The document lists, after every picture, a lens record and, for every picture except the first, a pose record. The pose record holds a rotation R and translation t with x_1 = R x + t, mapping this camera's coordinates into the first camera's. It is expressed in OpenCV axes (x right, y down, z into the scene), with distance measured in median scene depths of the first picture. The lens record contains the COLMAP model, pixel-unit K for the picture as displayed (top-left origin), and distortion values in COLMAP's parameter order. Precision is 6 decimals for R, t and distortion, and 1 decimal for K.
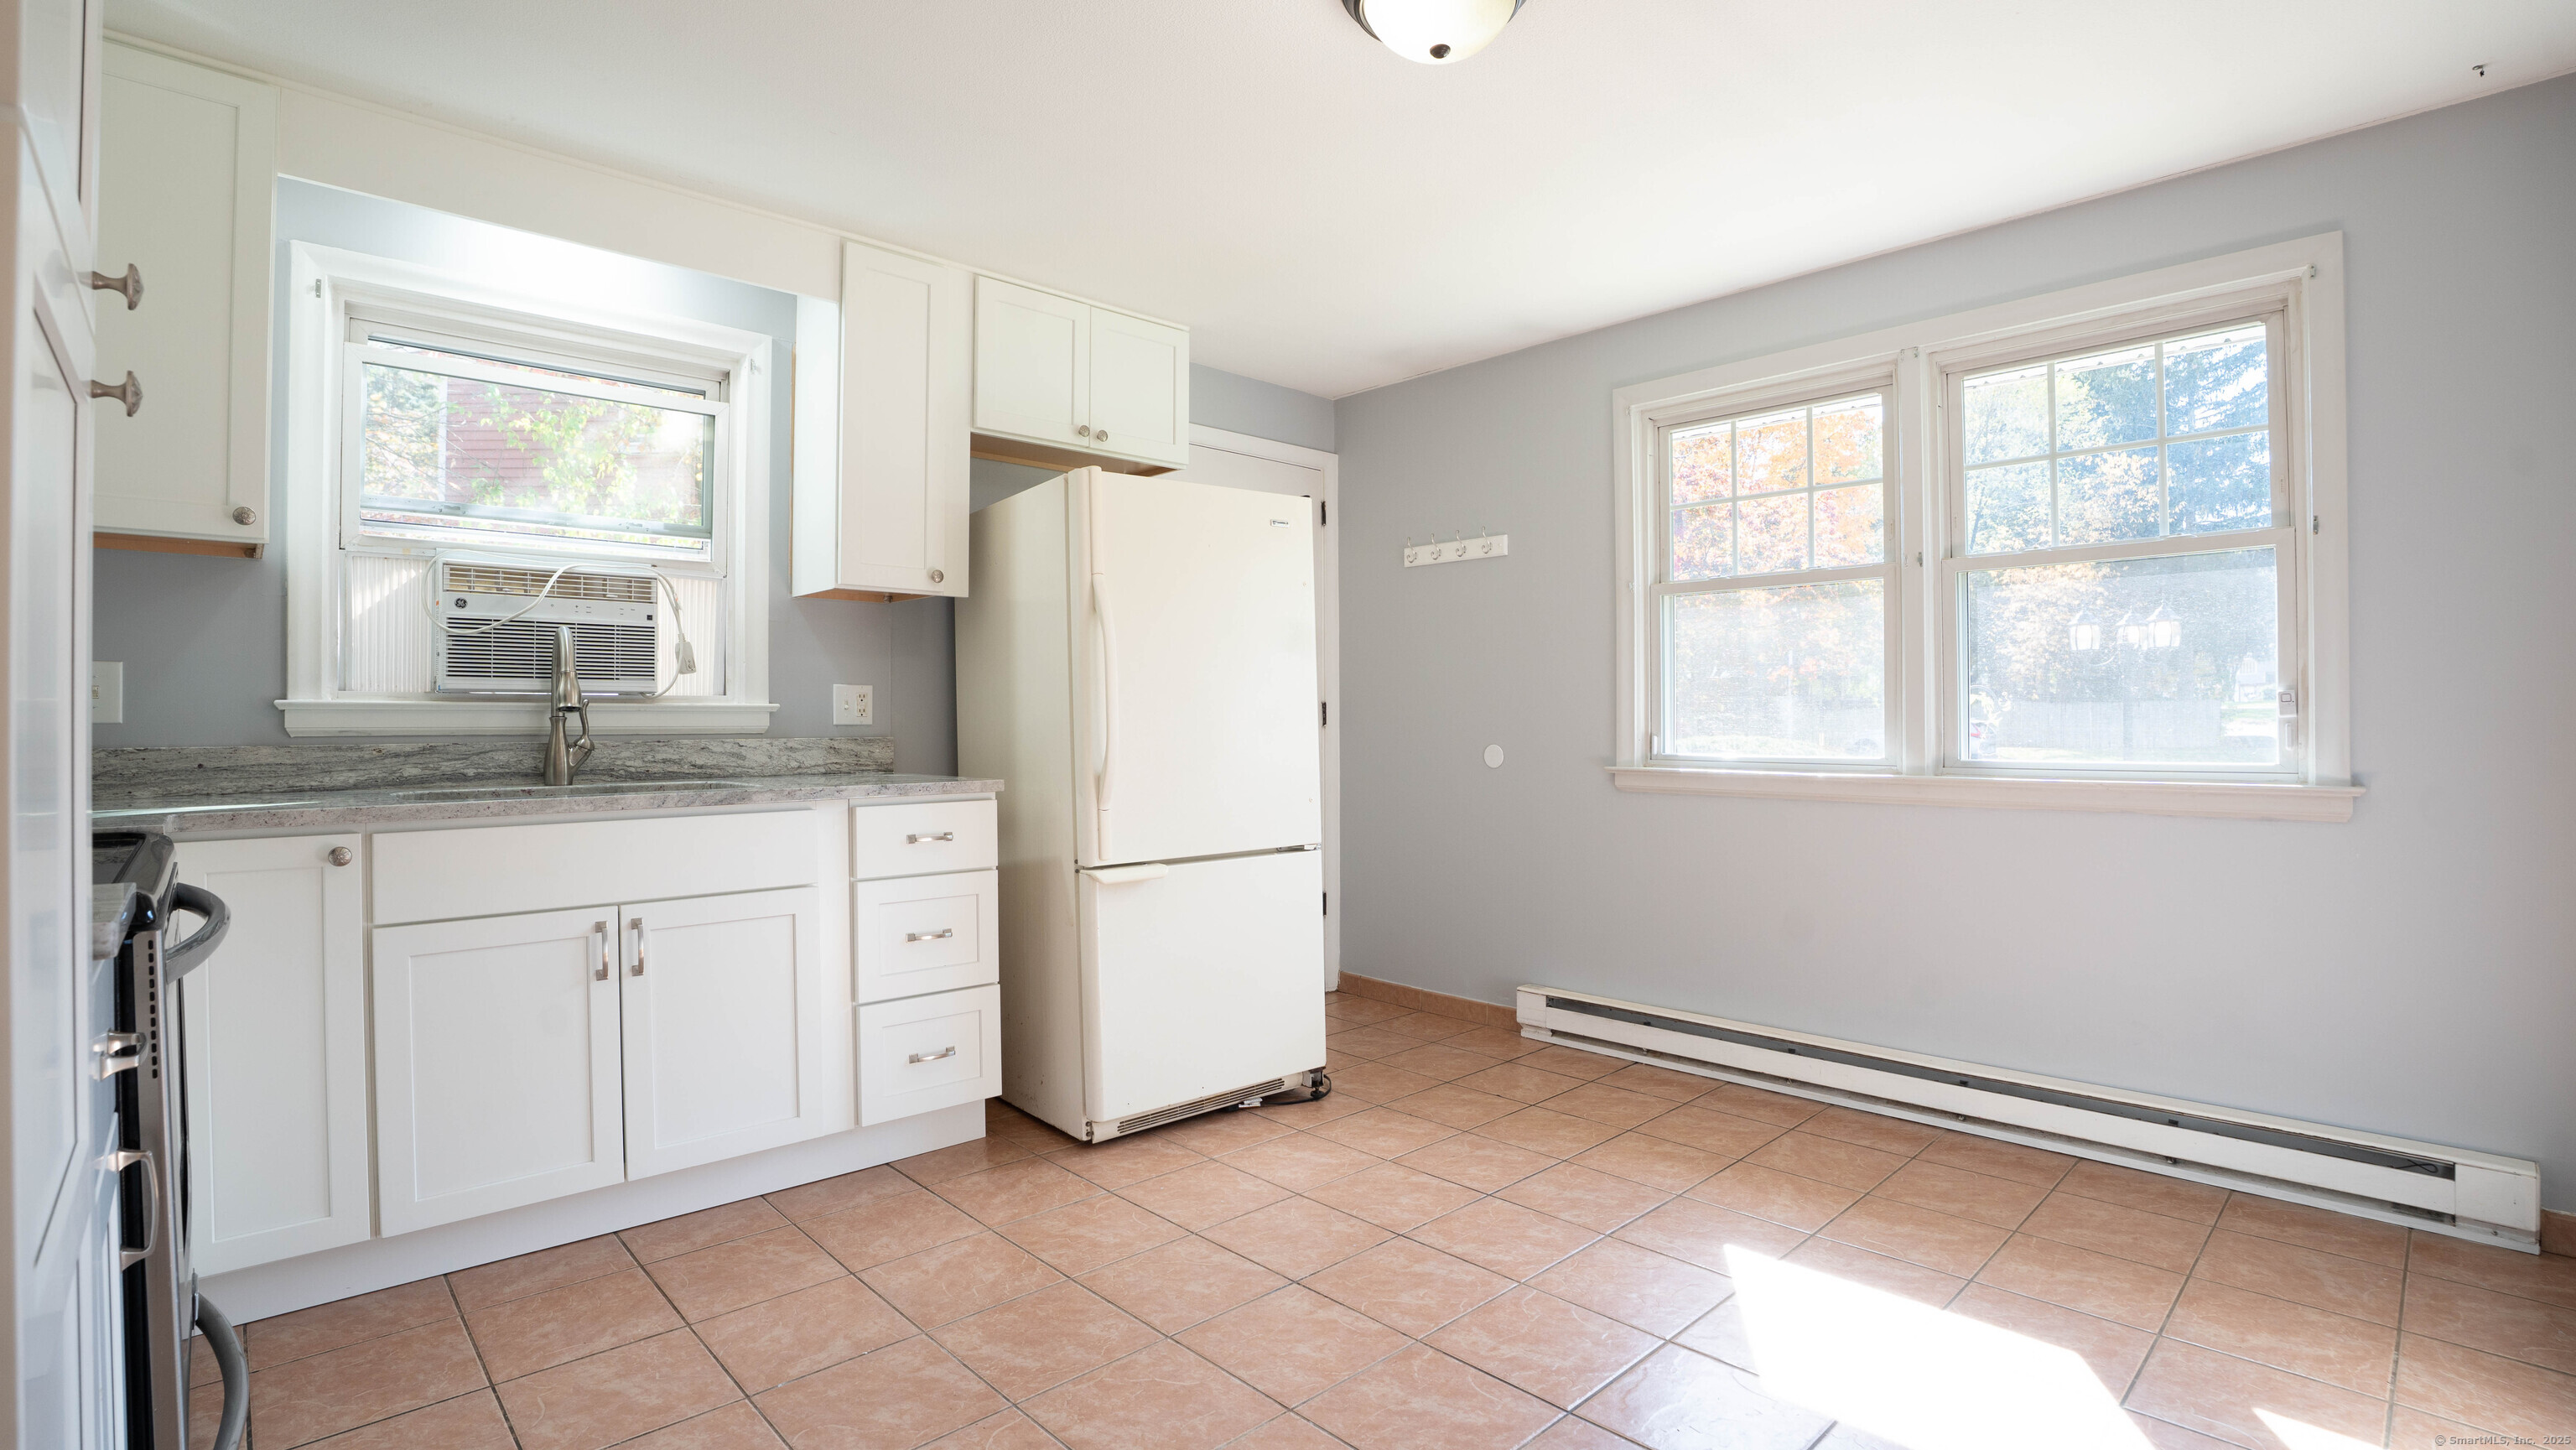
lens RADIAL K [[1184.3, 0, 1284.2], [0, 1184.3, 715.9], [0, 0, 1]] dist [-0.083659, 0.030935]
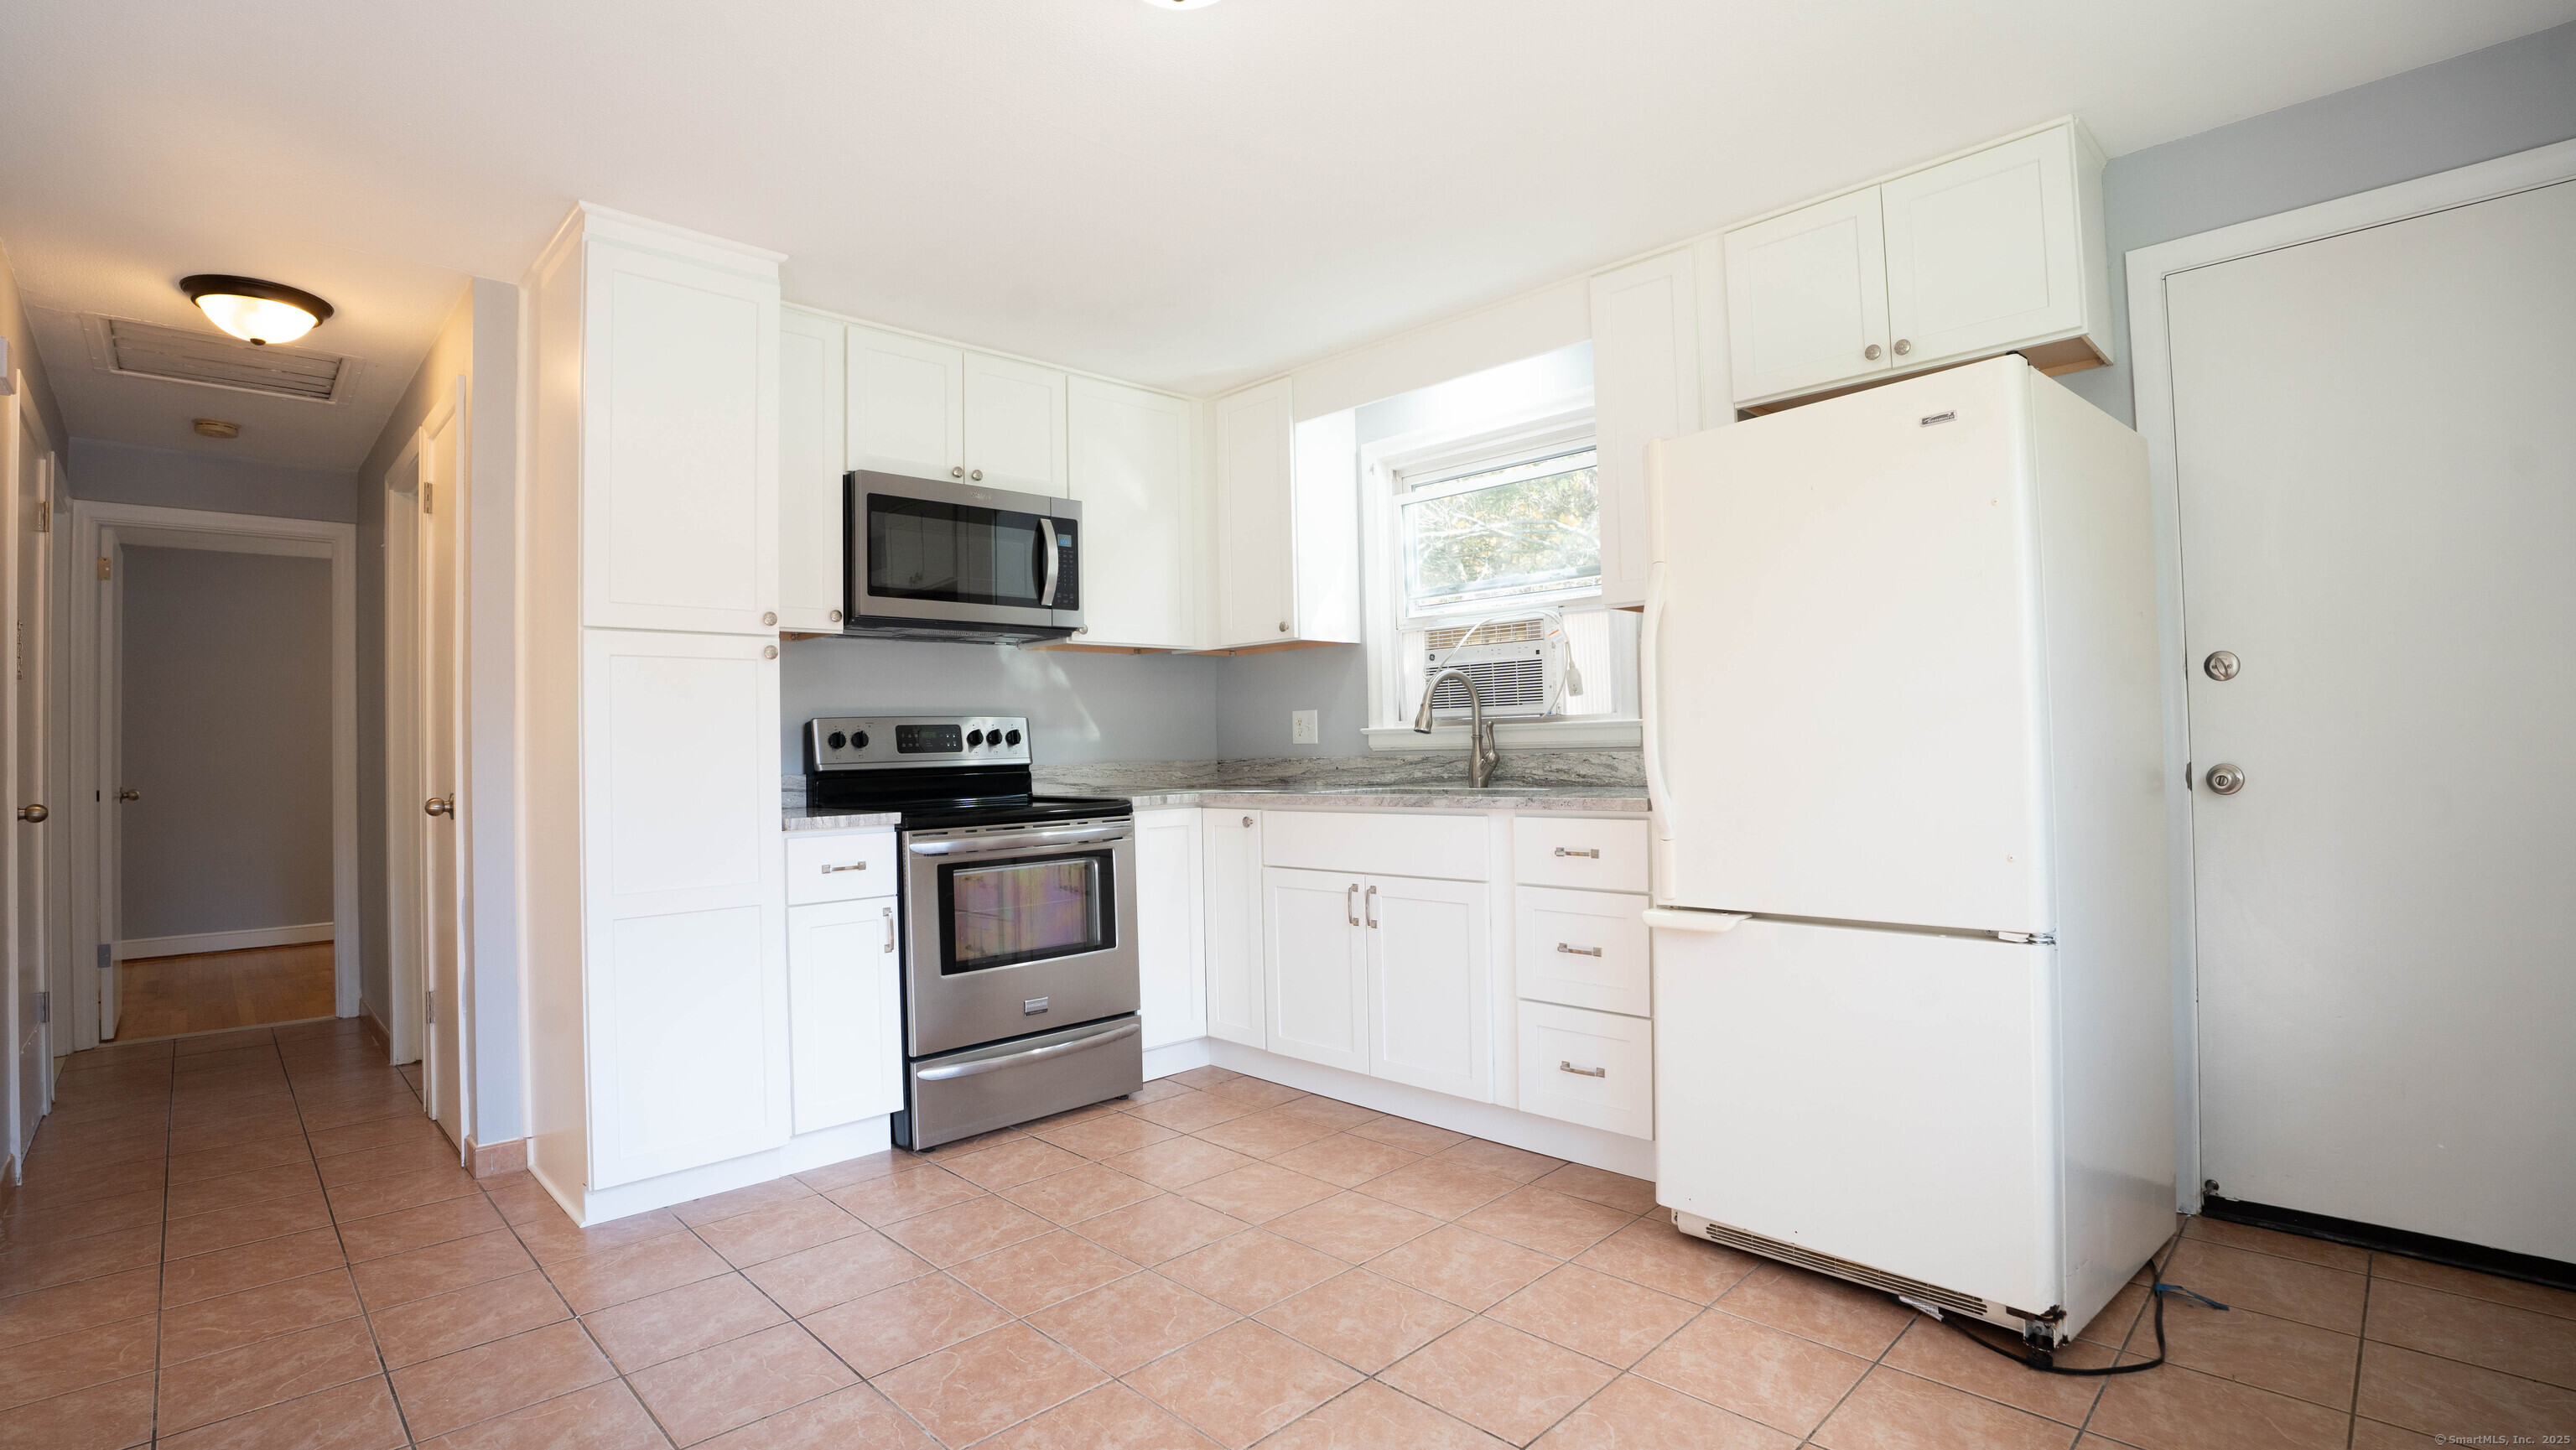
lens RADIAL K [[1184.3, 0, 1284.2], [0, 1184.3, 715.9], [0, 0, 1]] dist [-0.083659, 0.030935]
pose [[0.015840, -0.022174, -0.999629, 0.724469], [0.027362, 0.999389, -0.021736, 0.001551], [0.999500, -0.027008, 0.016437, 0.754362]]
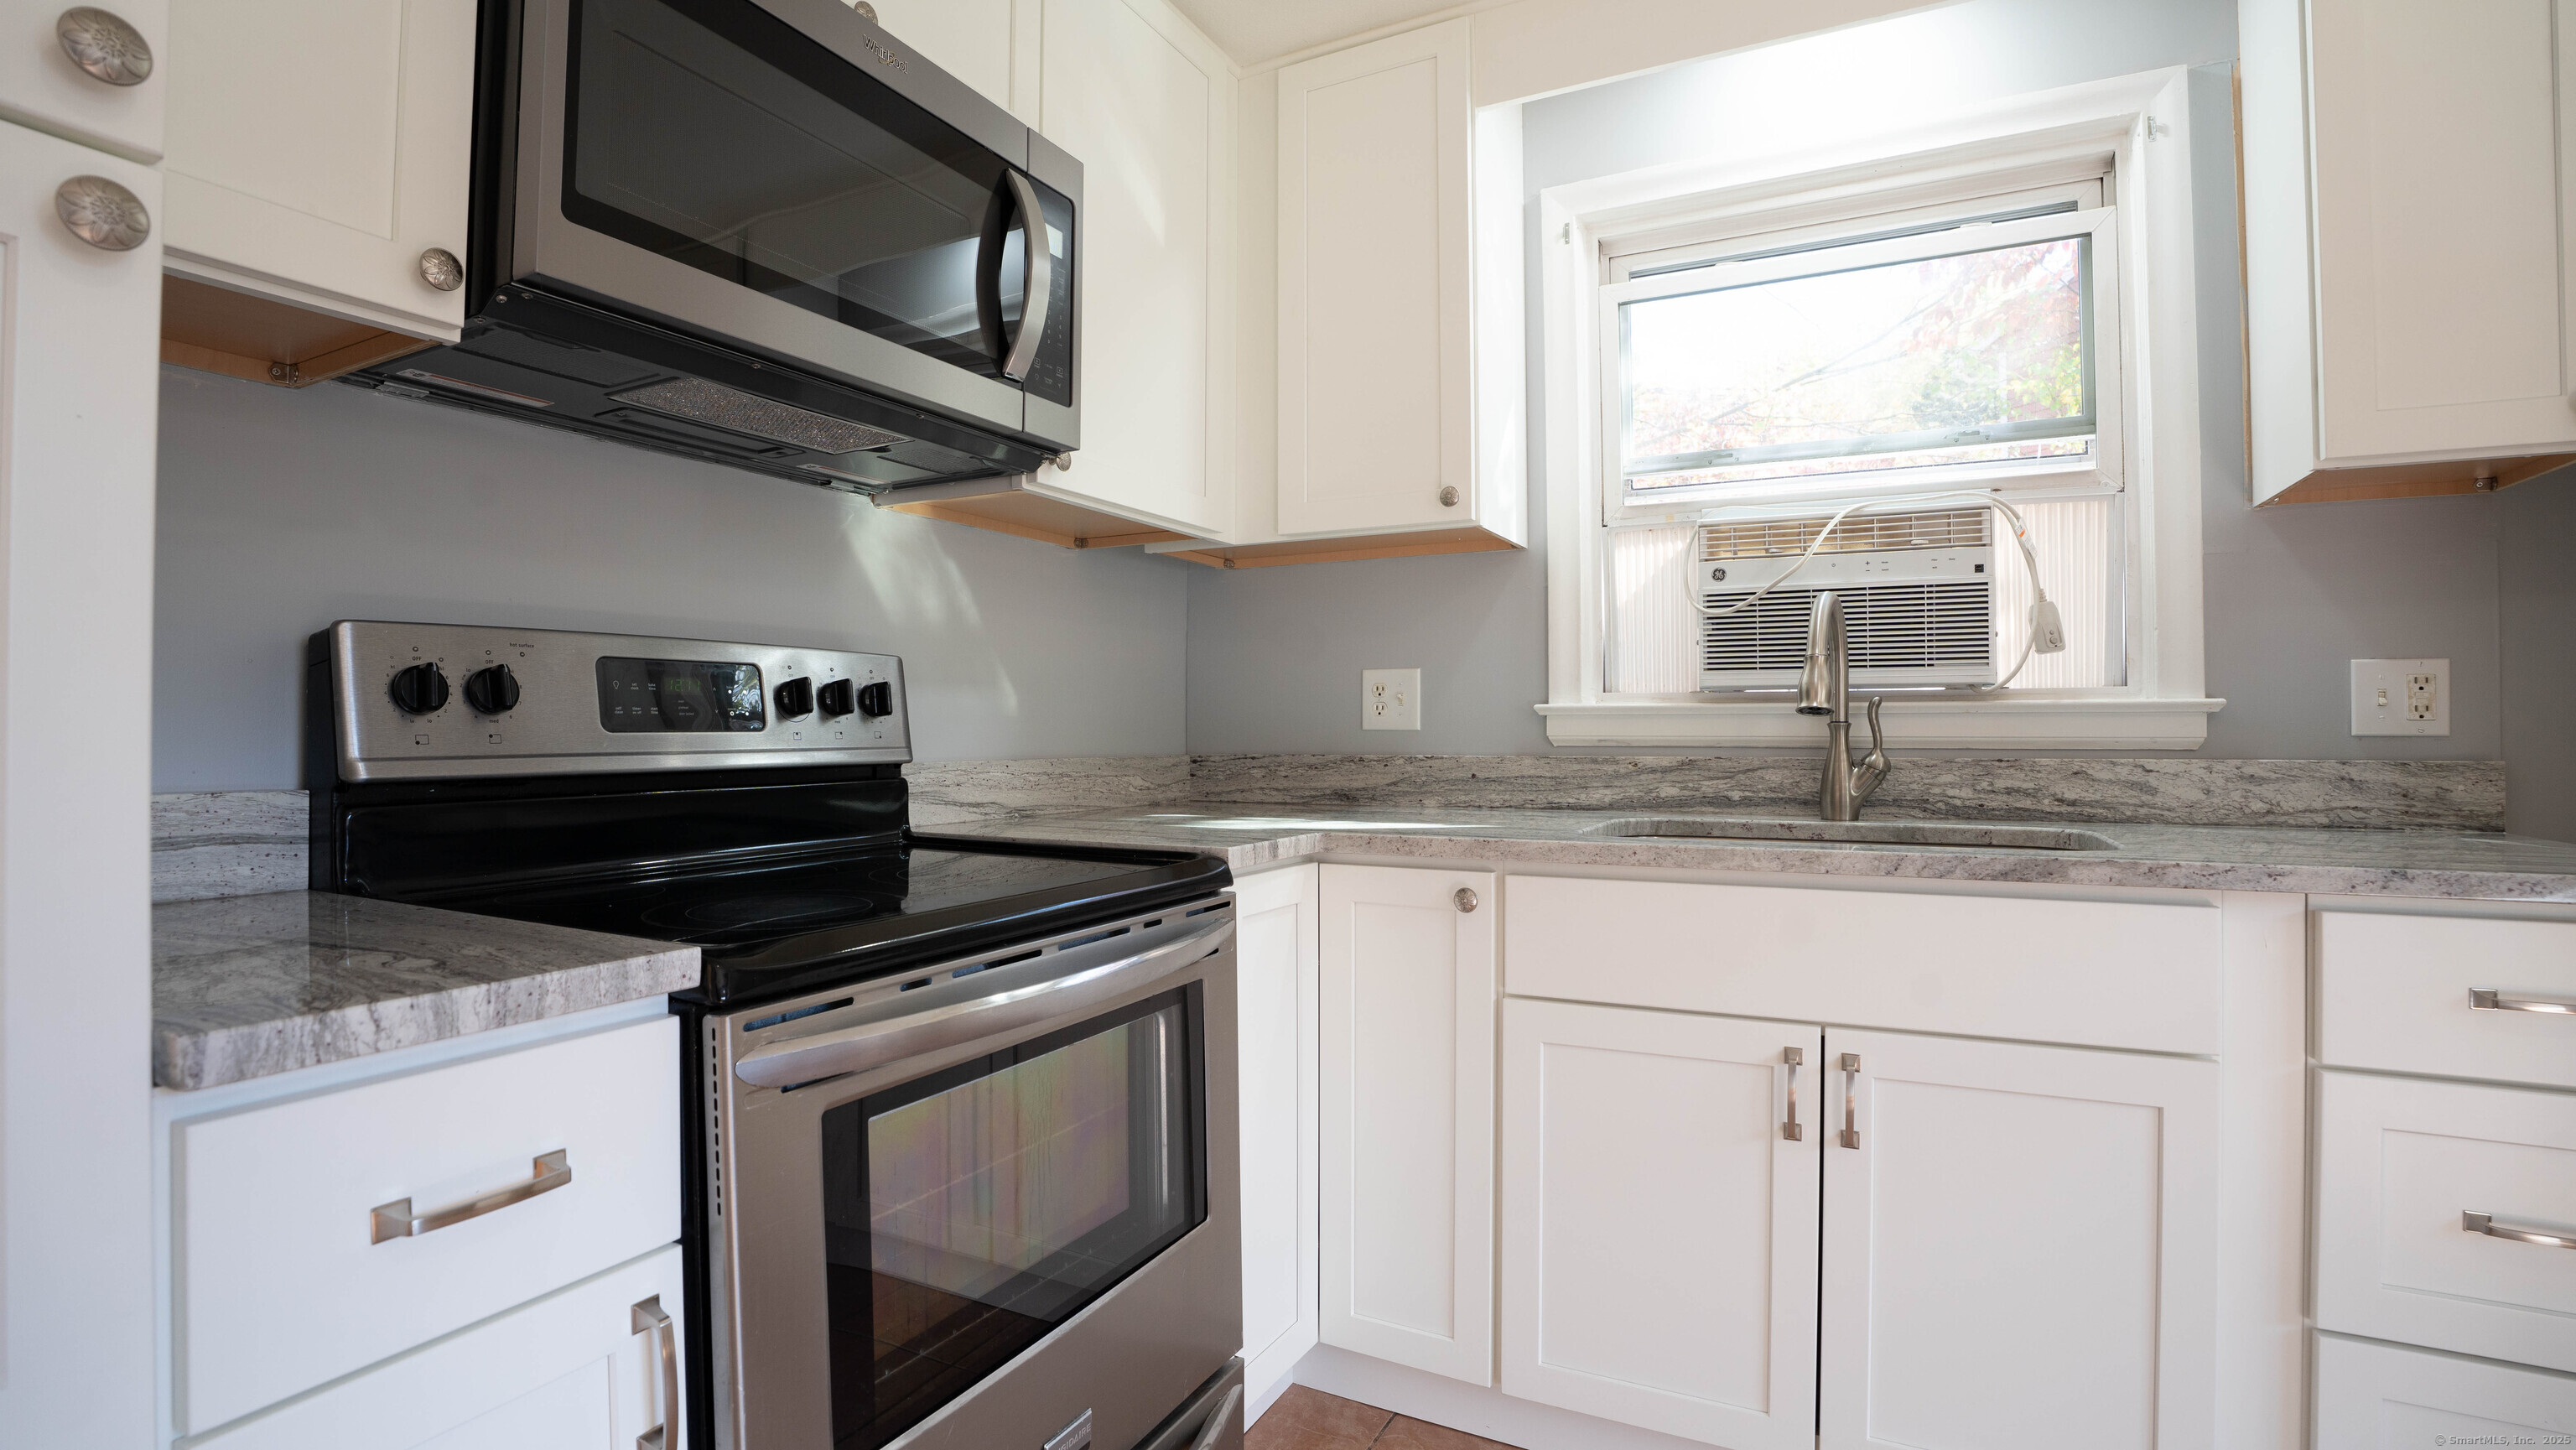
lens RADIAL K [[1184.3, 0, 1284.2], [0, 1184.3, 715.9], [0, 0, 1]] dist [-0.083659, 0.030935]
pose [[0.323556, -0.007934, -0.946176, -0.069479], [0.003319, 0.999968, -0.007250, 0.000932], [0.946203, -0.000795, 0.323572, 0.449223]]
